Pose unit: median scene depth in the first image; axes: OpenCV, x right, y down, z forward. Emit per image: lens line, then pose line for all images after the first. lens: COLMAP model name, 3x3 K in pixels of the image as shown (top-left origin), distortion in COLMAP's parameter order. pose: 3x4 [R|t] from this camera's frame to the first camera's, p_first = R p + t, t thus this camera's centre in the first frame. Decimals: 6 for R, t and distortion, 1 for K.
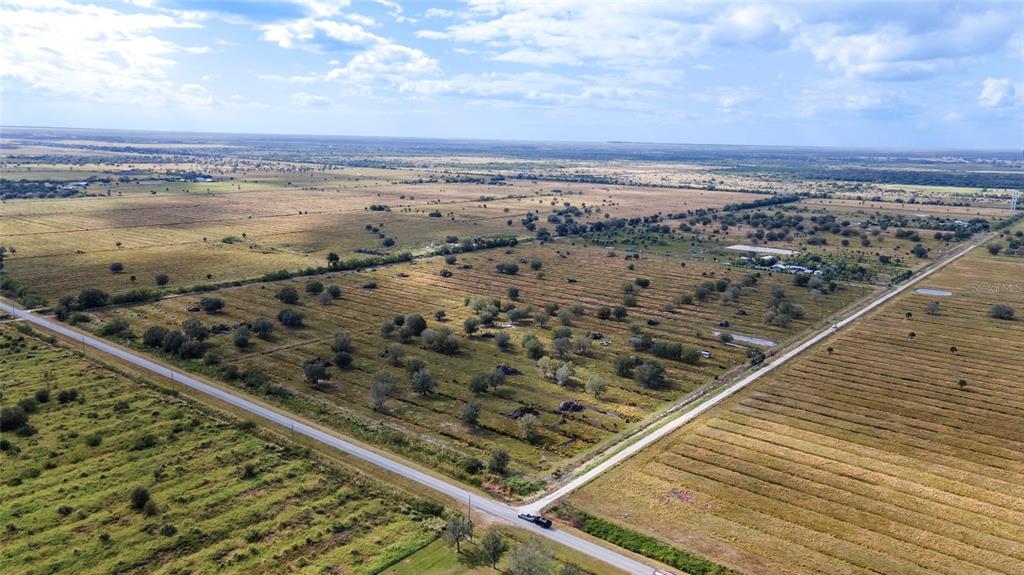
lens RADIAL K [[750.2, 0, 494.7], [0, 750.2, 285.7], [0, 0, 1]] dist [0.004962, 0.063878]
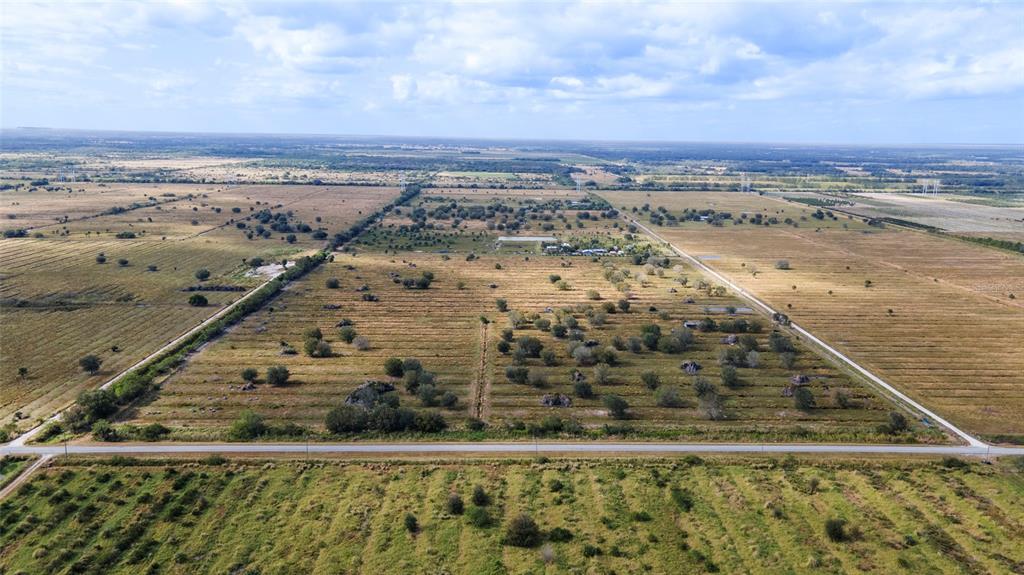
lens RADIAL K [[750.2, 0, 494.7], [0, 750.2, 285.7], [0, 0, 1]] dist [0.004962, 0.063878]
pose [[0.762730, -0.139439, 0.631506, -1.026548], [0.127633, 0.989730, 0.064381, -0.135376], [-0.633997, 0.031496, 0.772694, 0.328242]]
